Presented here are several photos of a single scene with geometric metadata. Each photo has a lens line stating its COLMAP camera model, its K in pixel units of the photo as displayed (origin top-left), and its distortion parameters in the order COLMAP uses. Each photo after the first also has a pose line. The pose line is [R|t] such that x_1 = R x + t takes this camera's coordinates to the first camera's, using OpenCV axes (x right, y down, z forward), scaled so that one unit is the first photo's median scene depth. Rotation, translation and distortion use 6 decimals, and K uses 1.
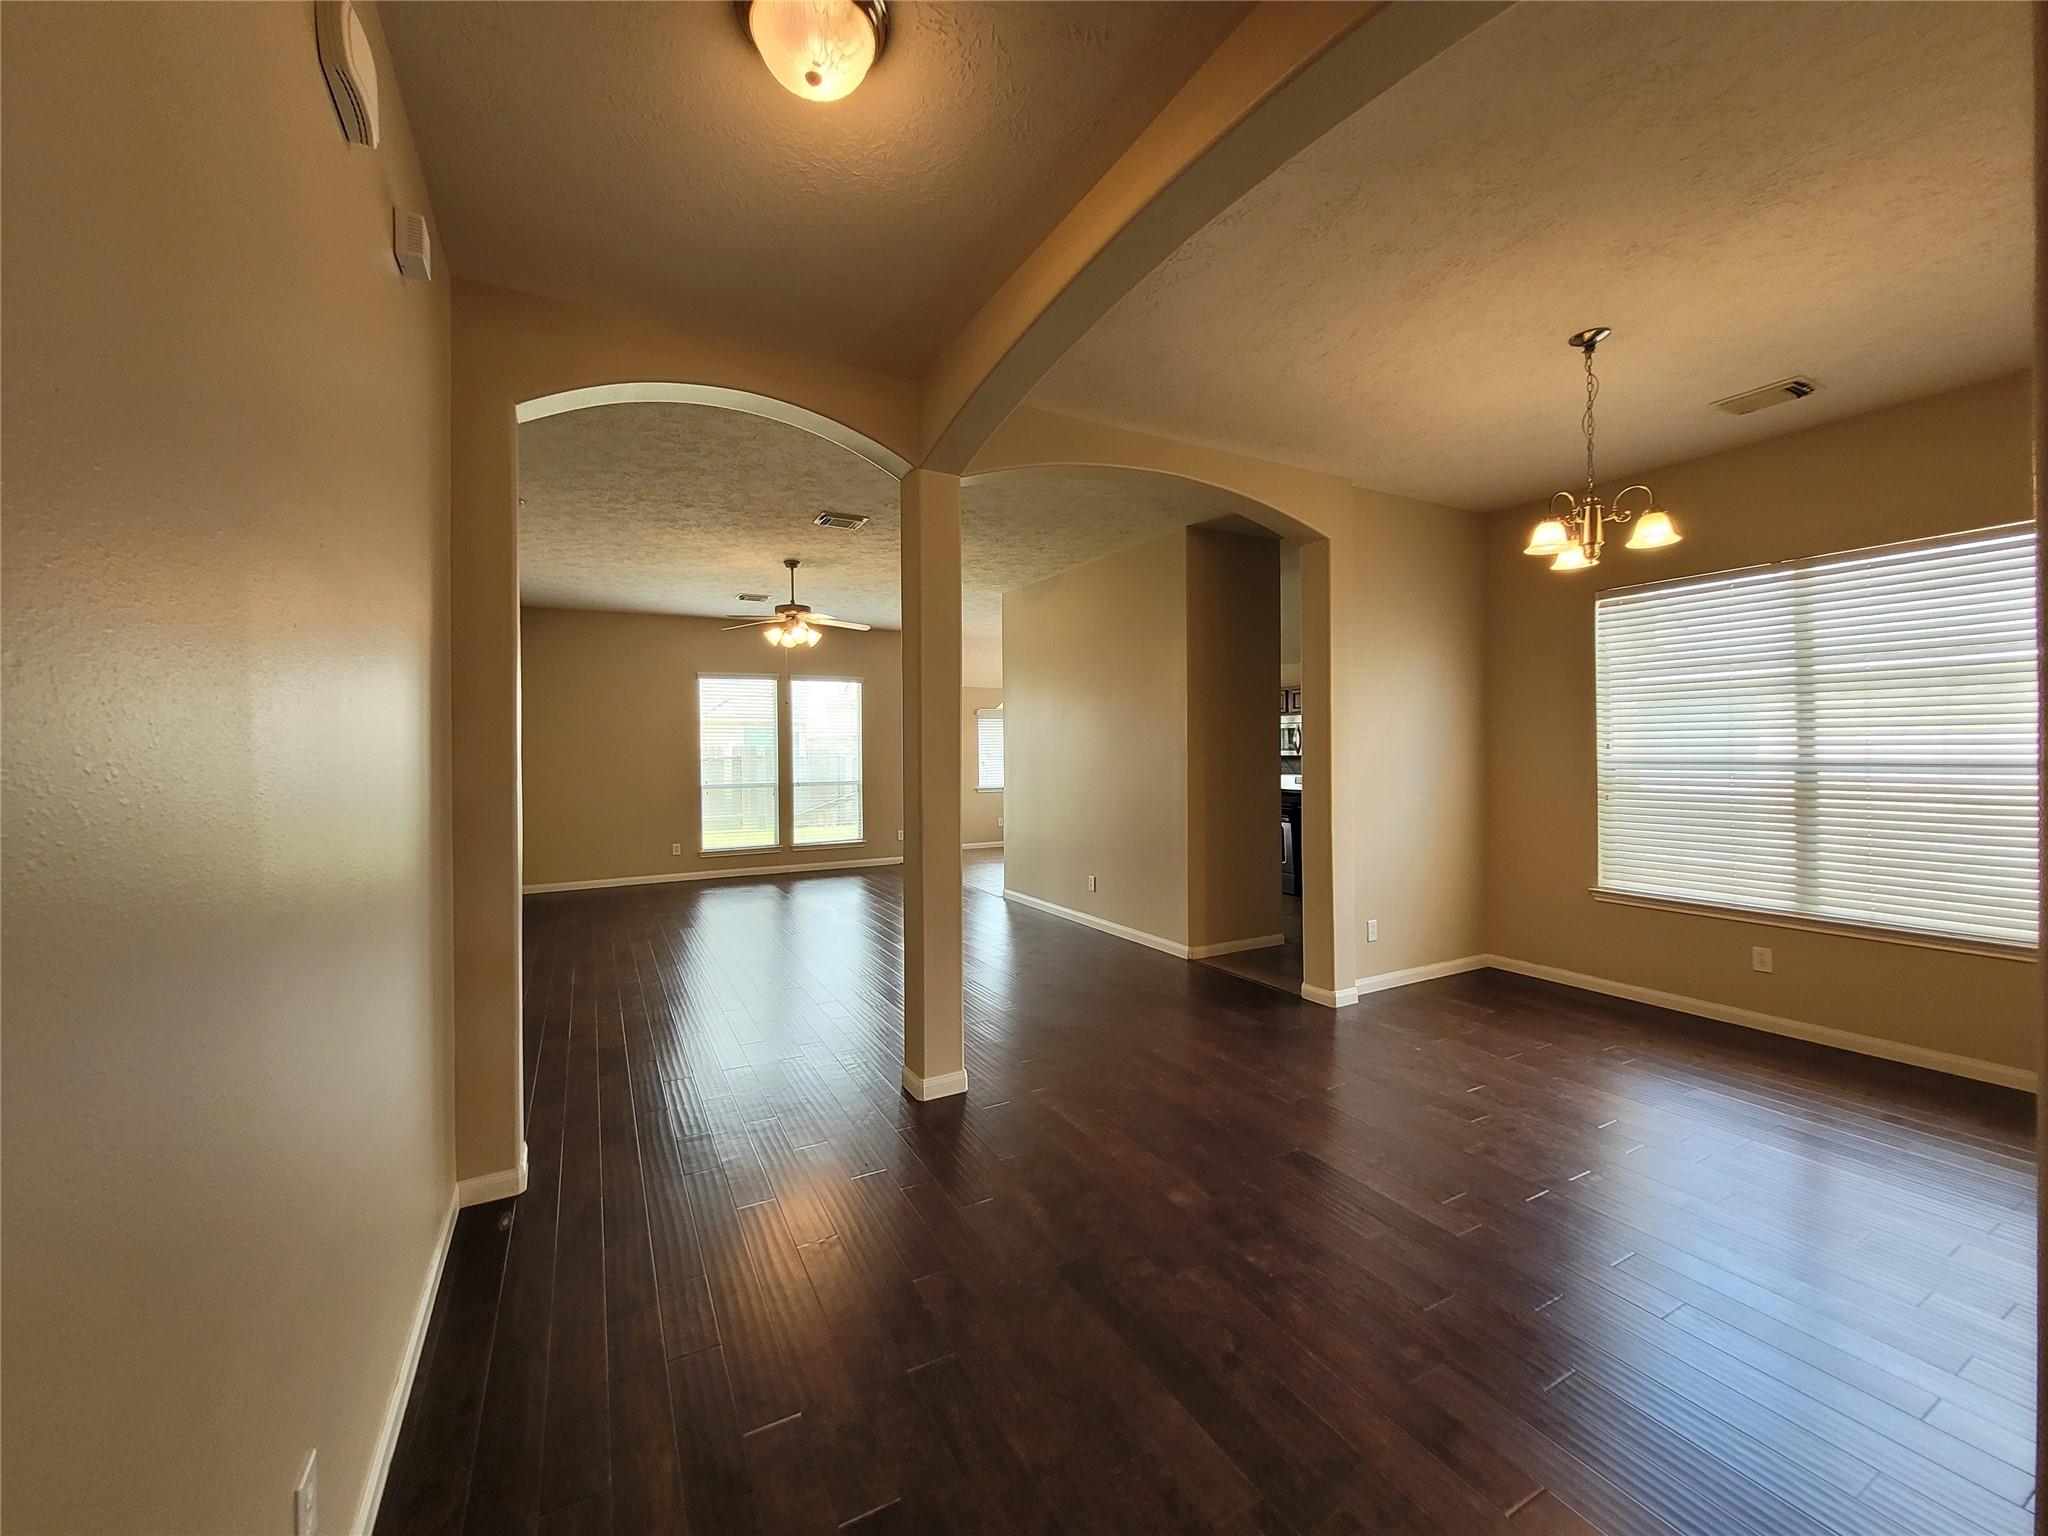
lens RADIAL K [[799.8, 0, 1014.2], [0, 799.8, 750.0], [0, 0, 1]] dist [-0.001491, 0.000956]
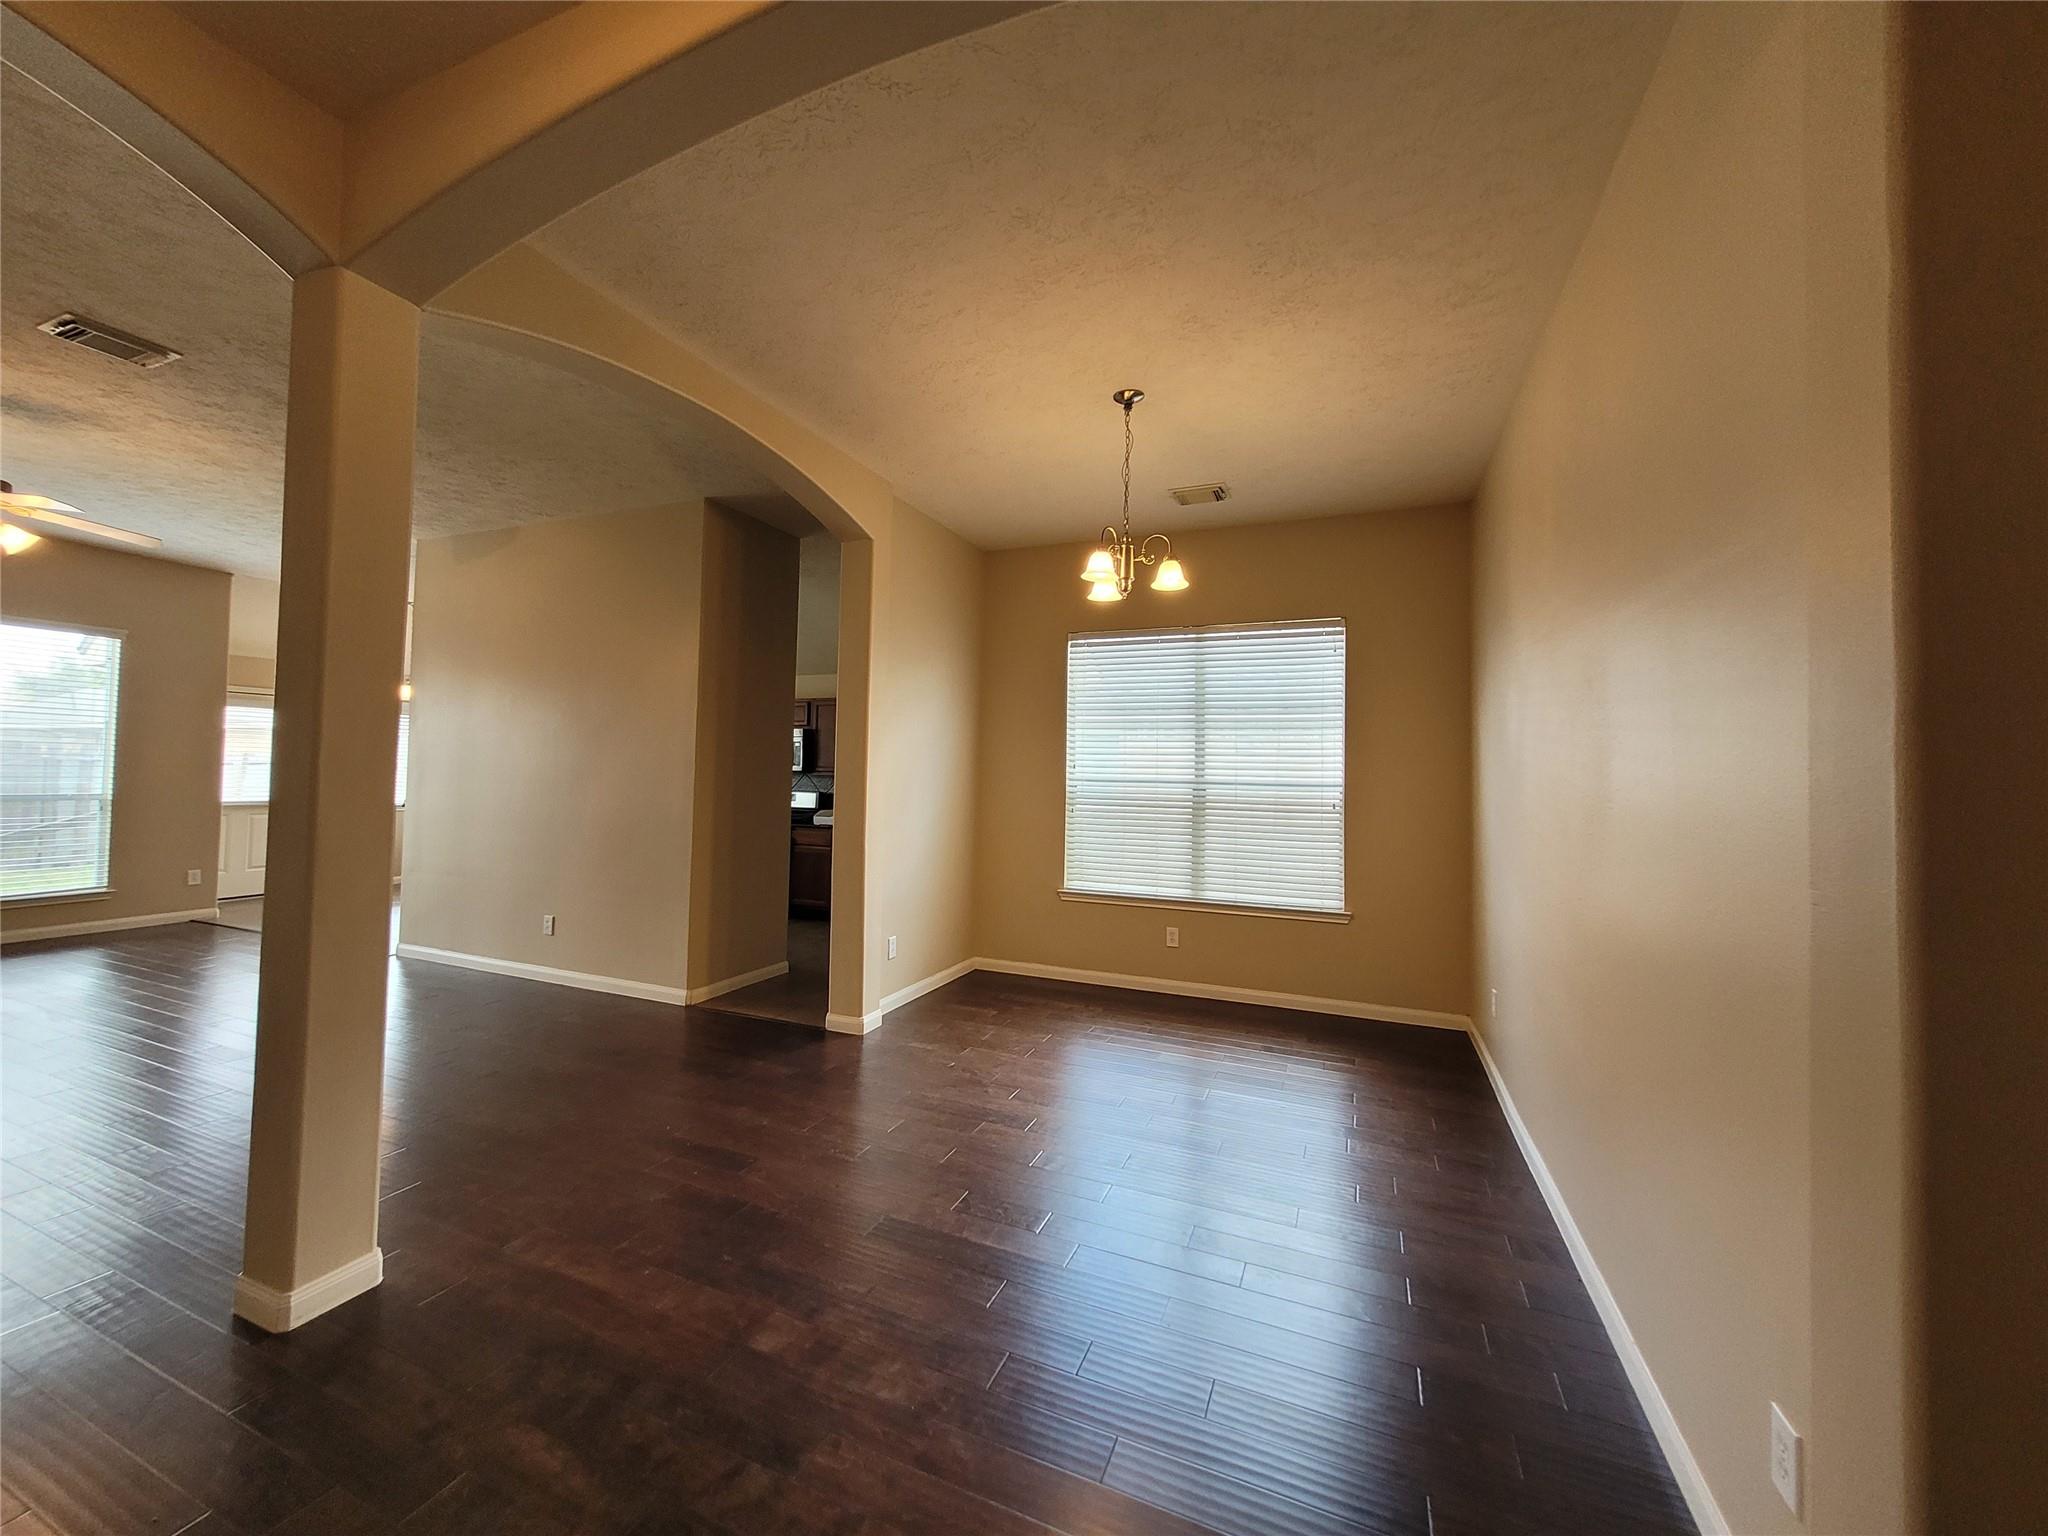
lens RADIAL K [[799.8, 0, 1014.8], [0, 799.8, 751.4], [0, 0, 1]] dist [-0.001491, 0.000956]
pose [[0.783972, 0.041931, 0.619379, -0.049228], [-0.026885, 0.999073, -0.033607, 0.014526], [-0.620214, 0.009695, 0.784373, 0.133949]]
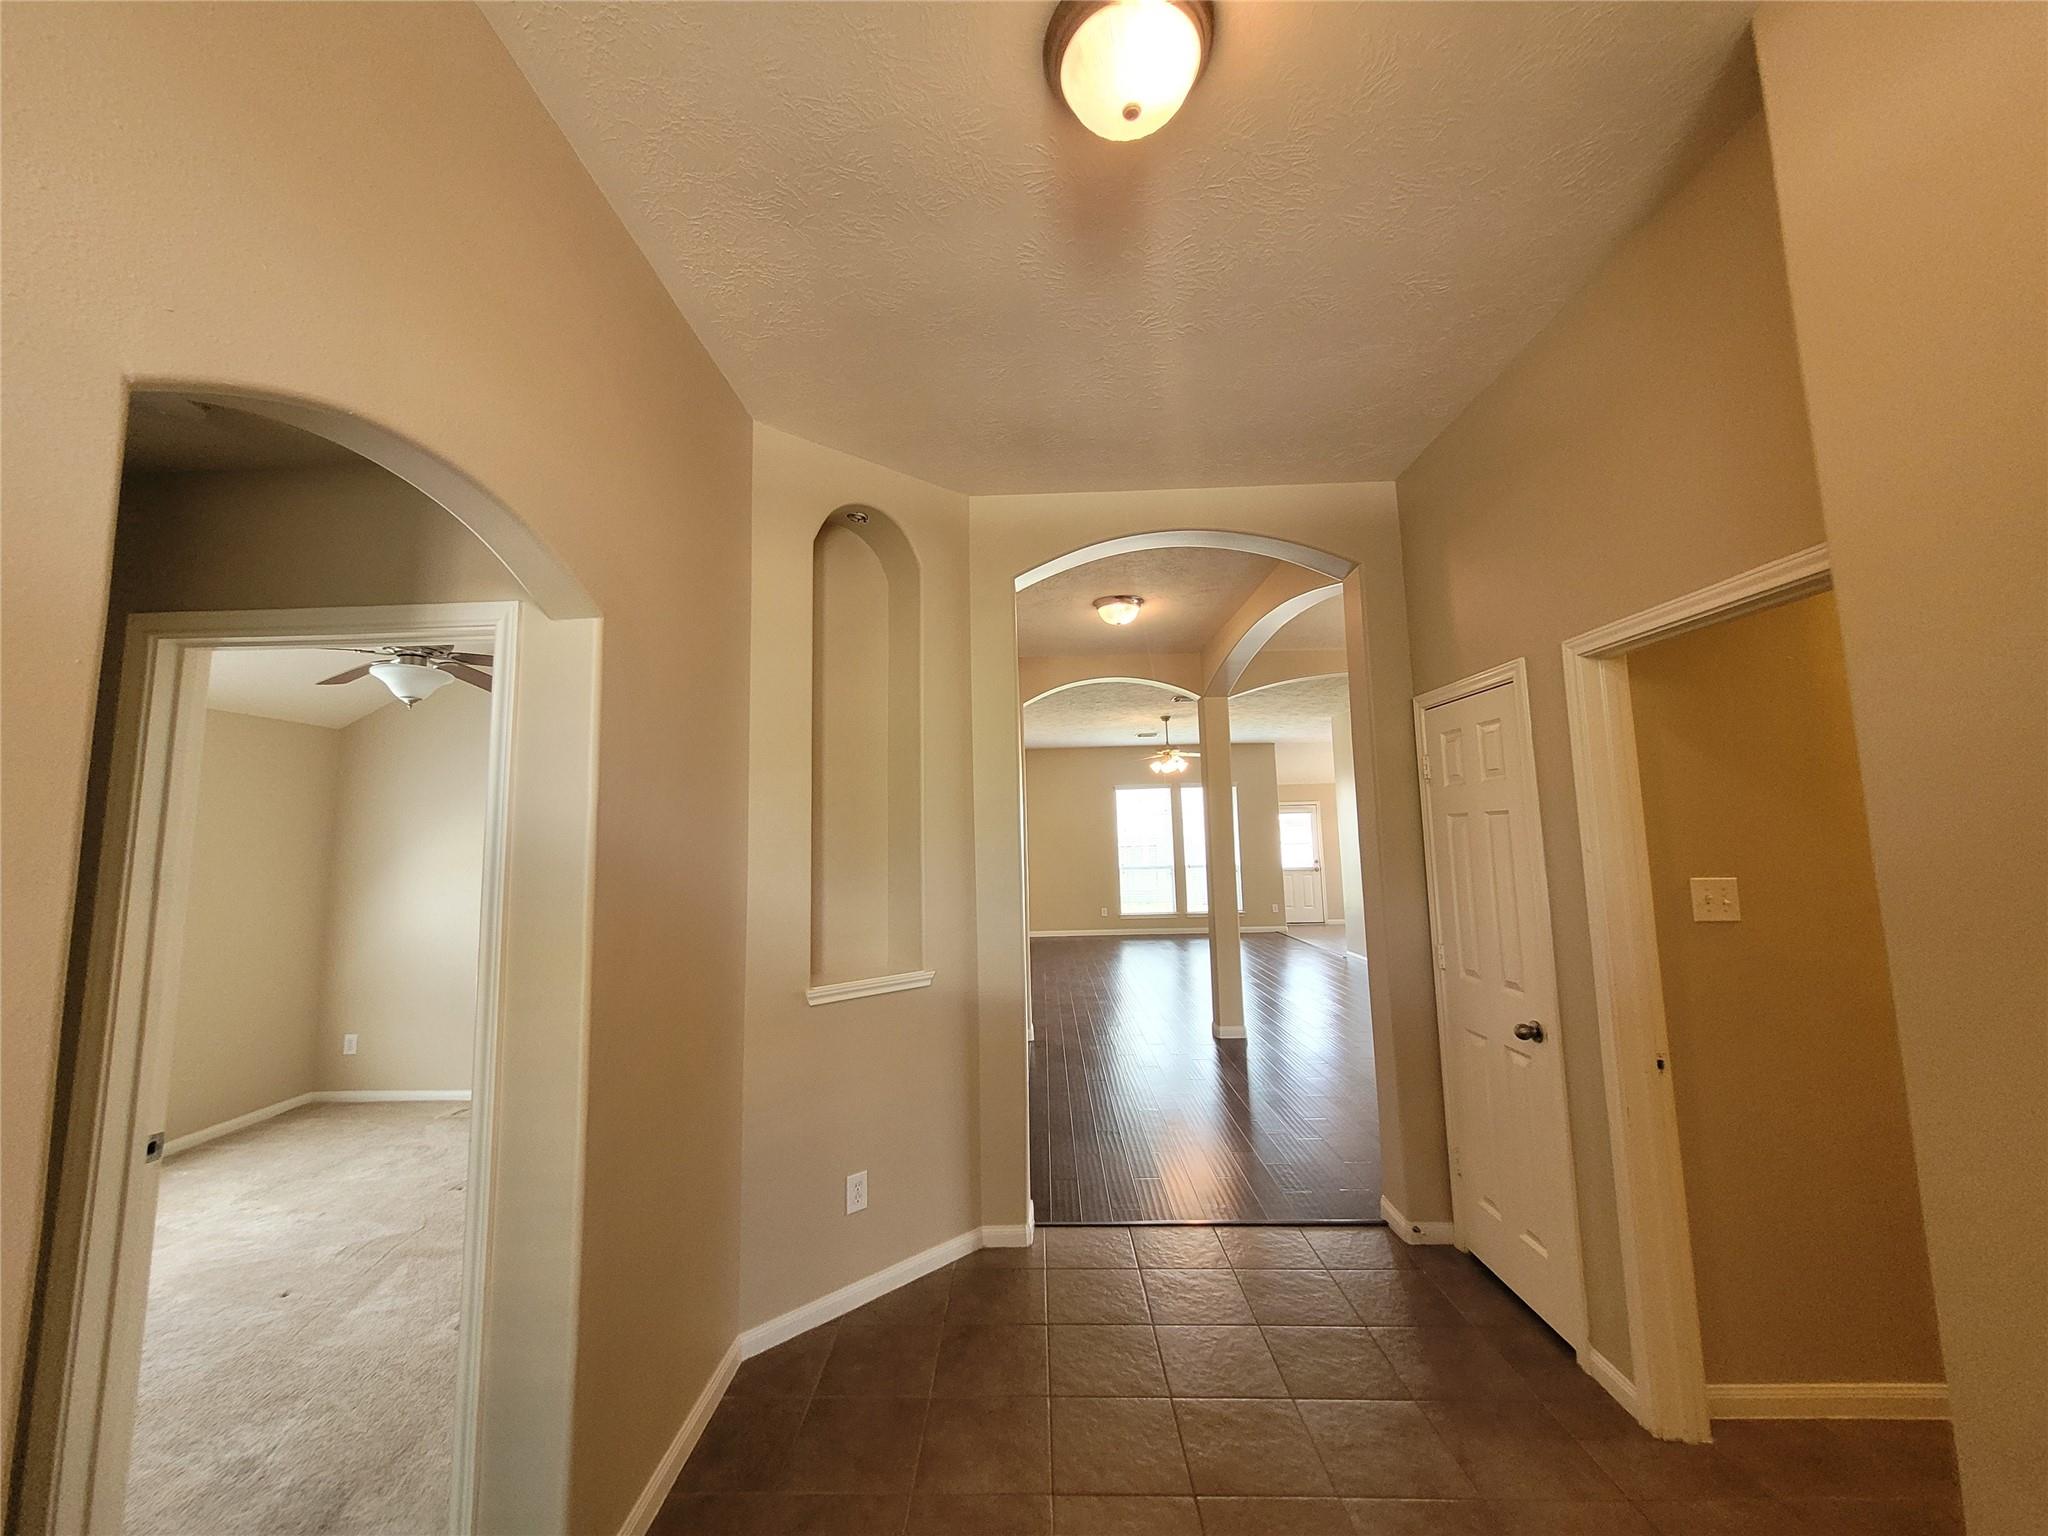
lens RADIAL K [[799.8, 0, 1010.5], [0, 799.8, 754.7], [0, 0, 1]] dist [-0.001491, 0.000956]
pose [[0.861669, -0.060140, -0.503895, 0.294315], [0.012207, 0.995122, -0.097894, -0.026919], [0.507324, 0.078201, 0.858200, -0.571175]]
